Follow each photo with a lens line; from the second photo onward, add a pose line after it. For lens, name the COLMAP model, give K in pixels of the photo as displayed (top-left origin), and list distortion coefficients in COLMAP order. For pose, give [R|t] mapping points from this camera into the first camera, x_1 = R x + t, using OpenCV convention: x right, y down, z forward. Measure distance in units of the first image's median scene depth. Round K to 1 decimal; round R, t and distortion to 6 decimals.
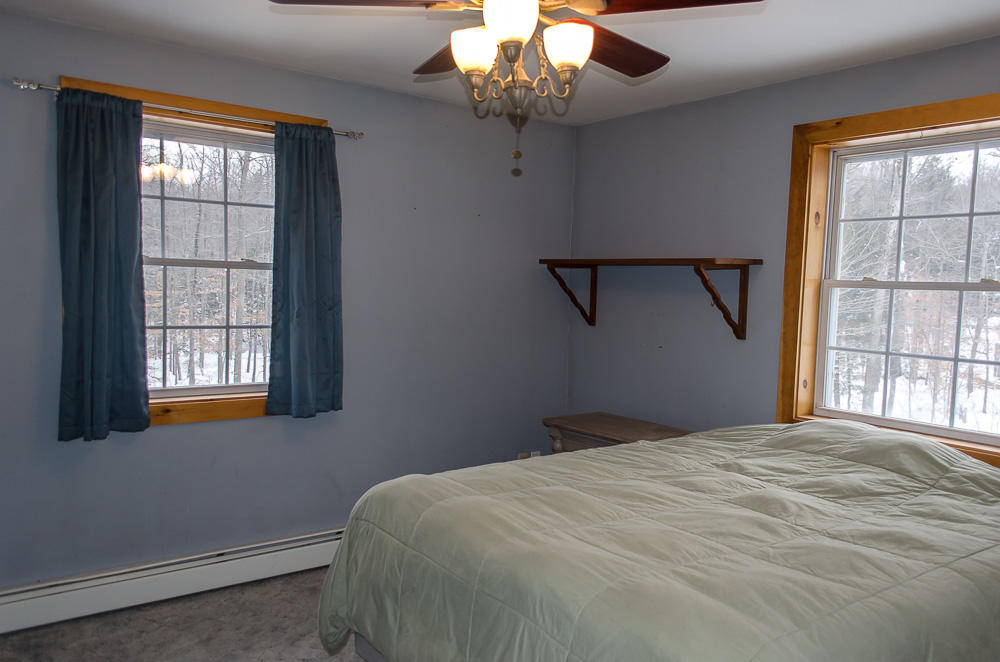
lens RADIAL K [[767.4, 0, 503.7], [0, 767.4, 326.6], [0, 0, 1]] dist [0.048610, -0.036140]
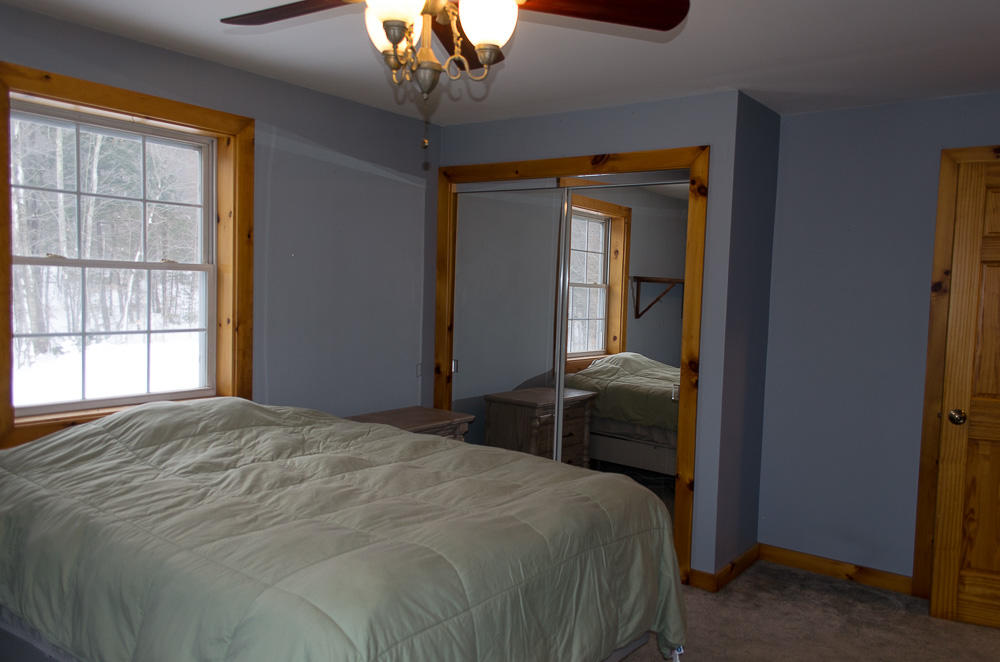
lens RADIAL K [[767.4, 0, 506.9], [0, 767.4, 330.3], [0, 0, 1]] dist [0.048610, -0.036140]
pose [[-0.273600, -0.101549, 0.956468, -0.821345], [0.016875, 0.993751, 0.110334, -0.096893], [-0.961695, 0.046327, -0.270177, 1.065698]]
